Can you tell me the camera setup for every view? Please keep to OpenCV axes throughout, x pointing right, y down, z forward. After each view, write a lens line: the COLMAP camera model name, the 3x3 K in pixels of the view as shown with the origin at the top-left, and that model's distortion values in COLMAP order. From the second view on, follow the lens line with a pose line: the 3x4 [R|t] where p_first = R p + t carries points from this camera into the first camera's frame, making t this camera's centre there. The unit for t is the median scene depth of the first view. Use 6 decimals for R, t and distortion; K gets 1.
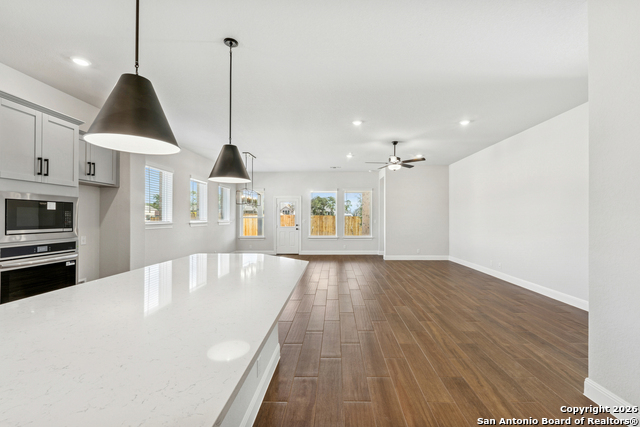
lens RADIAL K [[271.9, 0, 330.9], [0, 271.9, 217.4], [0, 0, 1]] dist [-0.001035, -0.000055]
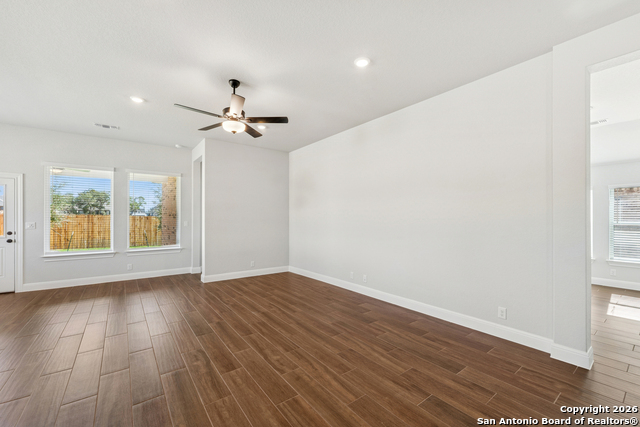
lens RADIAL K [[269.3, 0, 323.1], [0, 269.3, 217.6], [0, 0, 1]] dist [-0.000546, 0.000137]
pose [[0.790867, 0.002790, 0.611982, 0.031229], [-0.002104, 0.999996, -0.001839, 0.000860], [-0.611985, 0.000167, 0.790870, 0.338256]]
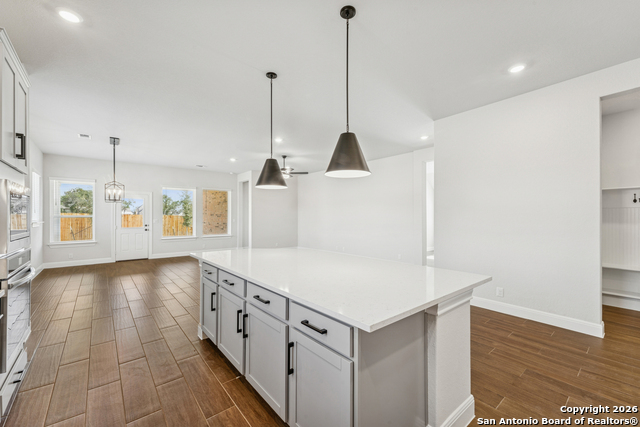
lens RADIAL K [[265.2, 0, 317.9], [0, 265.2, 216.8], [0, 0, 1]] dist [0.031821, -0.005491]
pose [[0.762971, 0.000248, 0.646433, -0.324646], [-0.001137, 0.999999, 0.000958, -0.000680], [-0.646432, -0.001466, 0.762970, -0.021622]]
